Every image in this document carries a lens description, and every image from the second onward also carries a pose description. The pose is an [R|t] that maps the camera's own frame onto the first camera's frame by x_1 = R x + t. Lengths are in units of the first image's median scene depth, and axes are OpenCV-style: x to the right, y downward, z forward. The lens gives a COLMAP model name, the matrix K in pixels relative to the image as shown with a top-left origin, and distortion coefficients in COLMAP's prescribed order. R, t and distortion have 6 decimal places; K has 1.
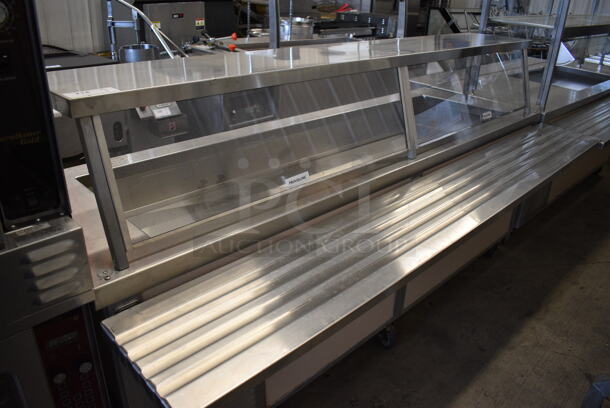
lens RADIAL K [[472.0, 0, 305.0], [0, 472.0, 204.0], [0, 0, 1]] dist [-0.095560, 0.006092]
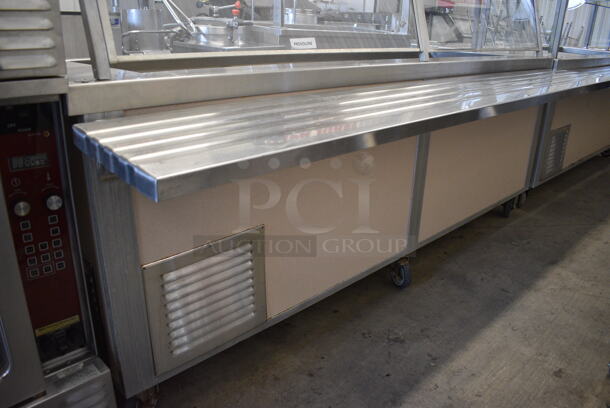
lens RADIAL K [[472.0, 0, 305.0], [0, 472.0, 204.0], [0, 0, 1]] dist [-0.095560, 0.006092]
pose [[0.999974, -0.001105, -0.007082, -0.003948], [0.000572, 0.997203, -0.074743, 0.213133], [0.007145, 0.074737, 0.997178, 0.076176]]
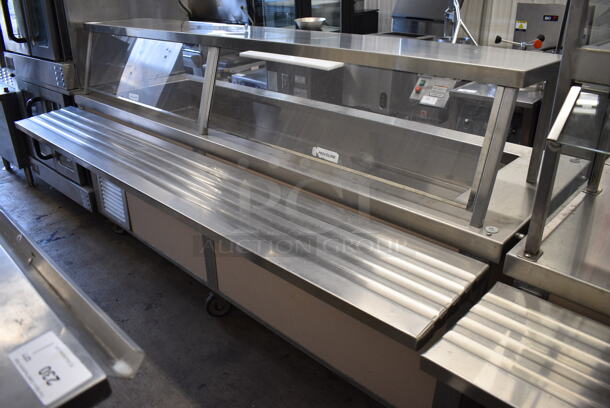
lens RADIAL K [[472.0, 0, 305.0], [0, 472.0, 204.0], [0, 0, 1]] dist [-0.095560, 0.006092]
pose [[0.012538, 0.430849, -0.902337, 1.066832], [-0.392153, 0.832232, 0.391926, -0.435112], [0.919815, 0.348940, 0.179393, 0.900732]]
